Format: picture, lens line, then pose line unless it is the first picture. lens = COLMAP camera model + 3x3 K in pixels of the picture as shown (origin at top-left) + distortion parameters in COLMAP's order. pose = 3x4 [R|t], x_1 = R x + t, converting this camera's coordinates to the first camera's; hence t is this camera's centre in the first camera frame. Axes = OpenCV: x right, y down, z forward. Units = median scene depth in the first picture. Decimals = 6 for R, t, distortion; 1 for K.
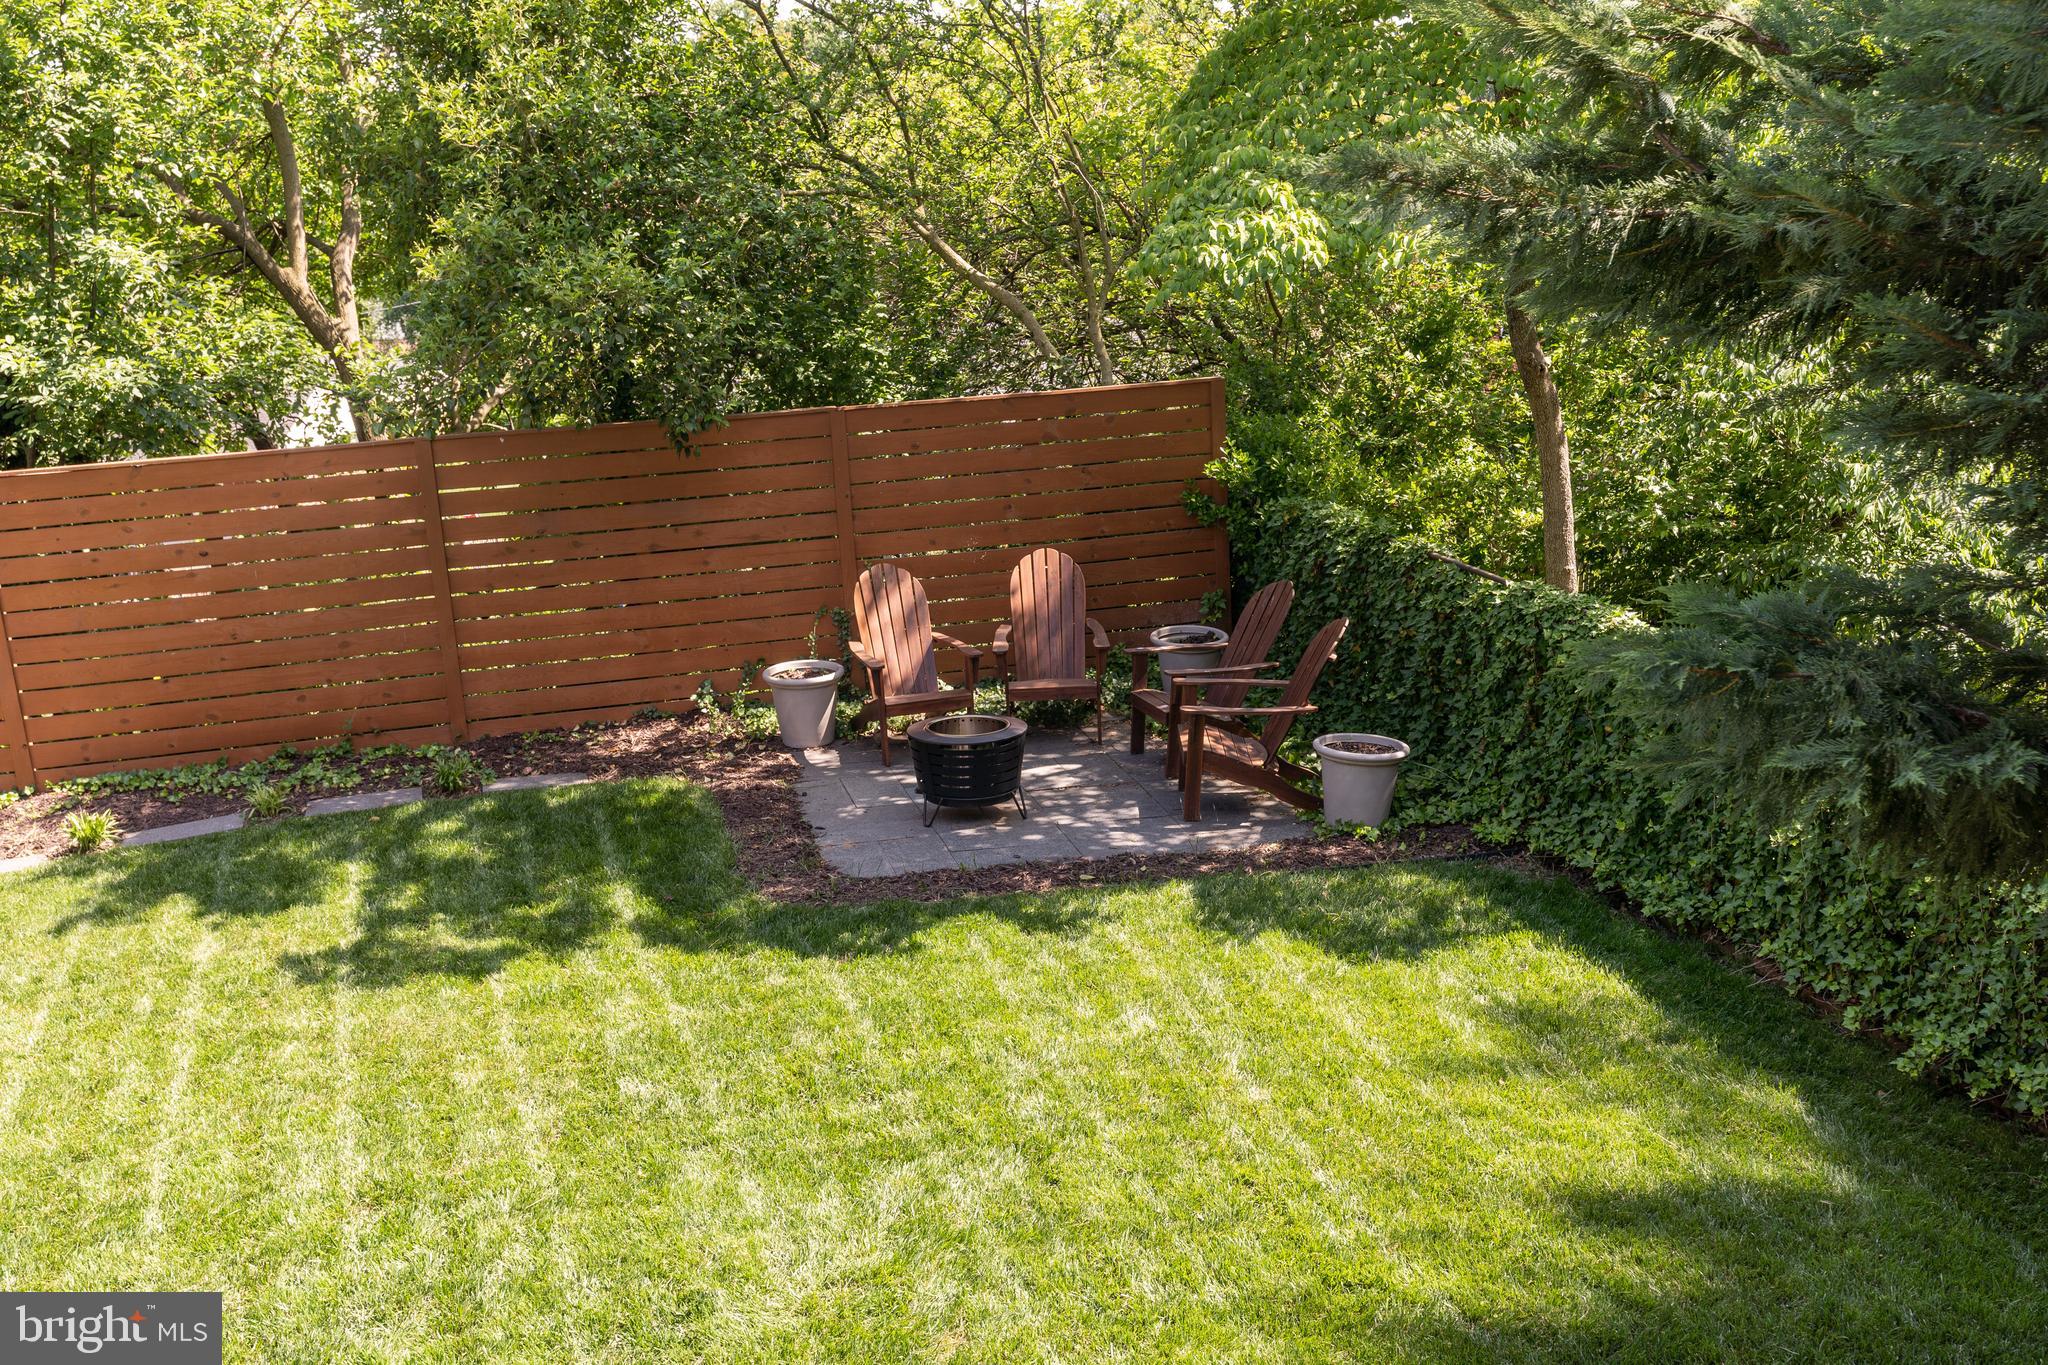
lens RADIAL K [[2062.4, 0, 1024.0], [0, 2062.4, 682.5], [0, 0, 1]] dist [-0.002290, -0.000899]
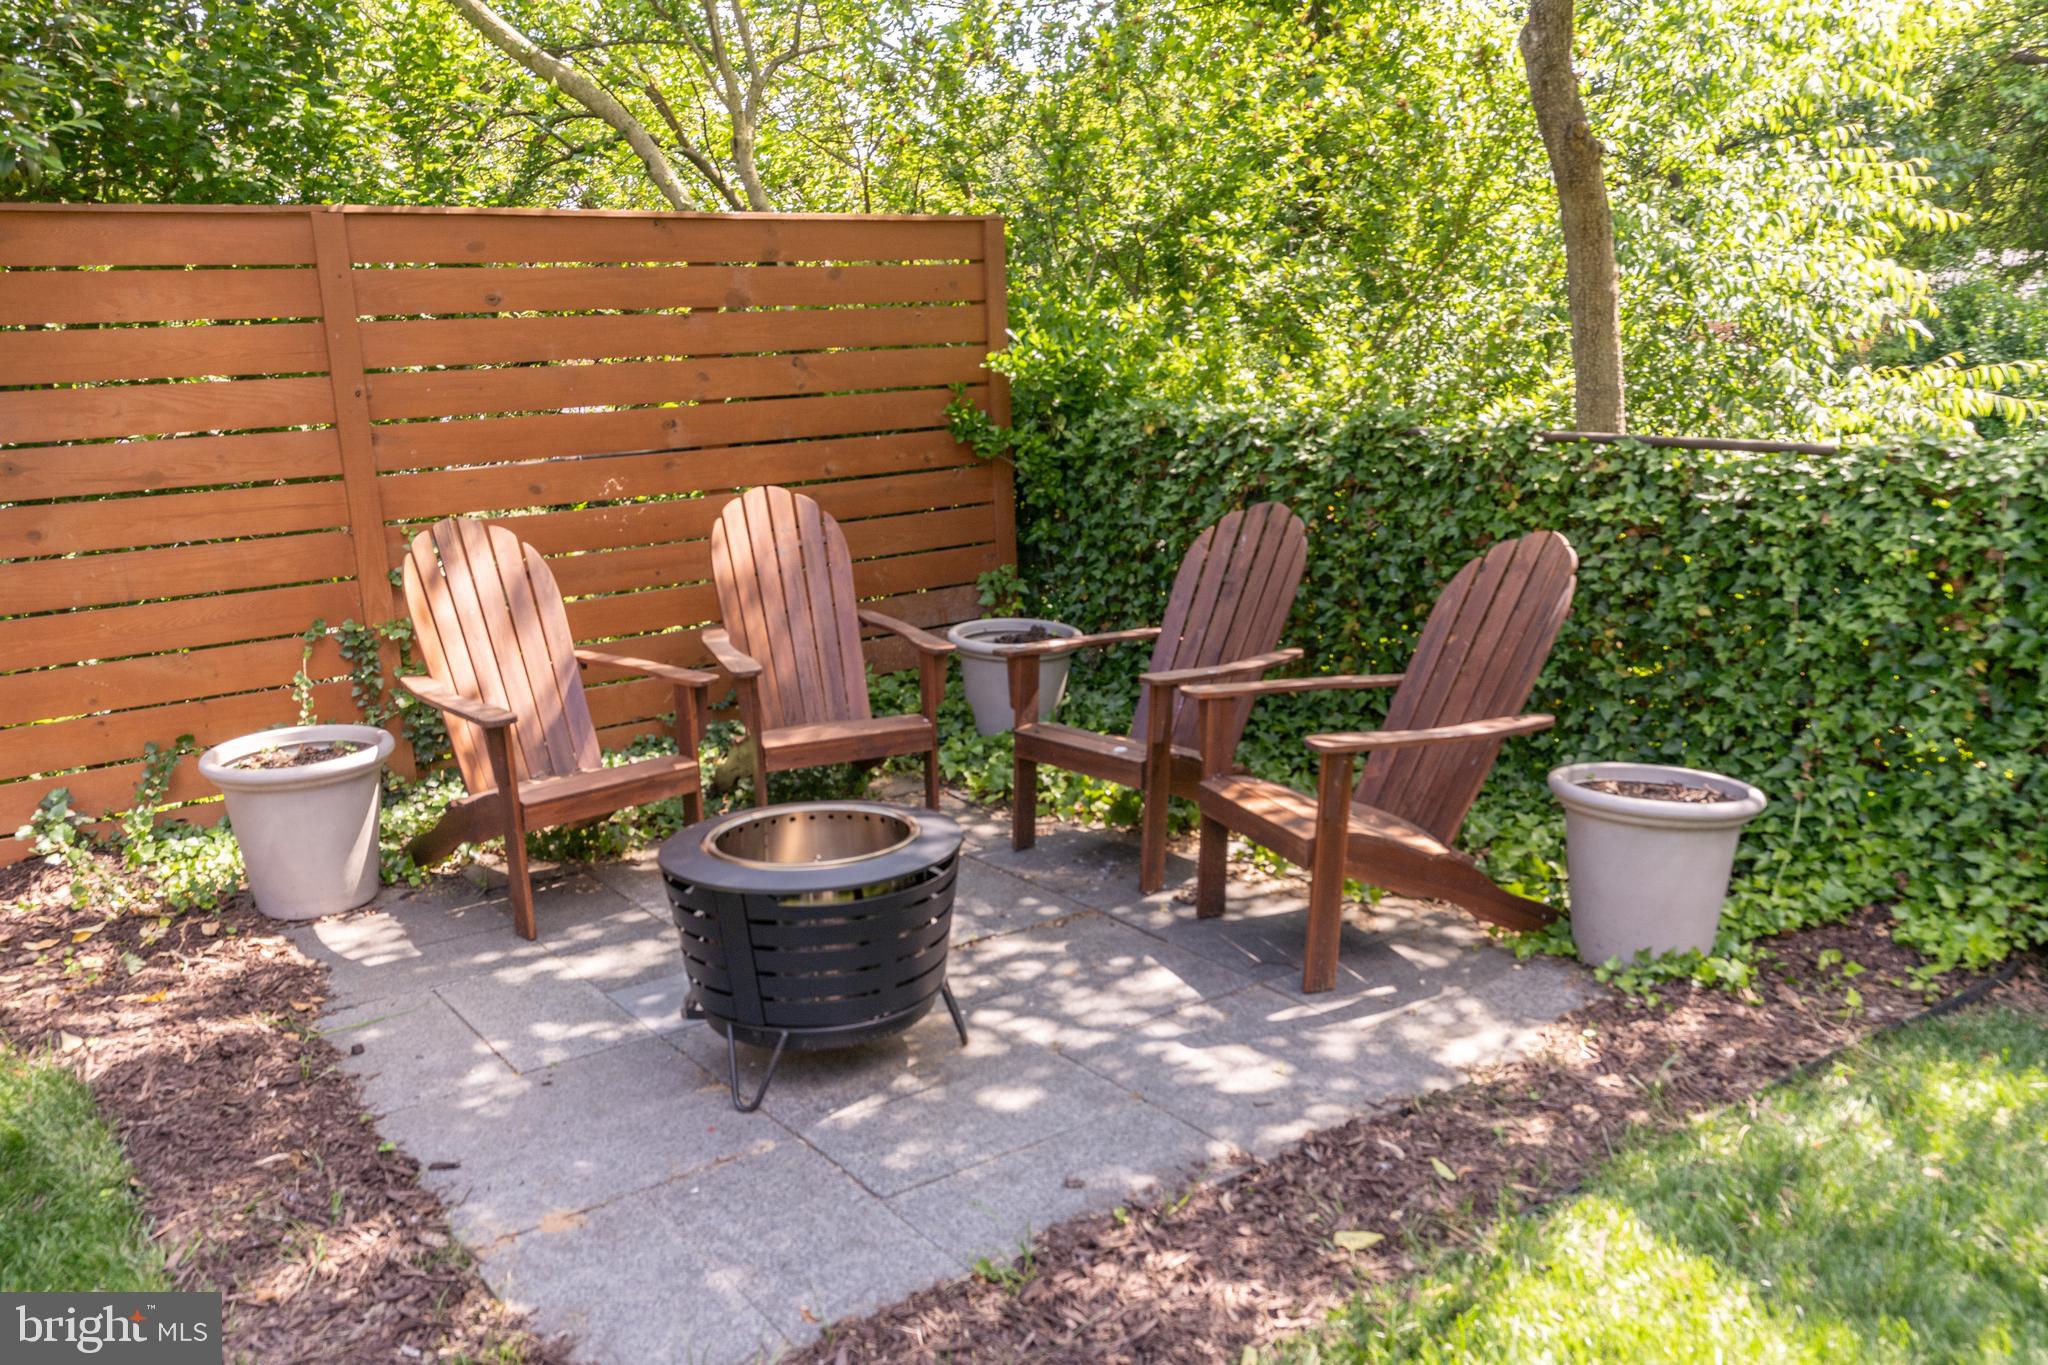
lens RADIAL K [[1530.3, 0, 1024.0], [0, 1530.3, 682.5], [0, 0, 1]] dist [-0.005664, -0.000134]
pose [[0.915255, -0.071272, 0.396521, -0.091489], [0.085527, 0.996167, -0.018361, -0.000475], [-0.393692, 0.050718, 0.917842, 0.615160]]
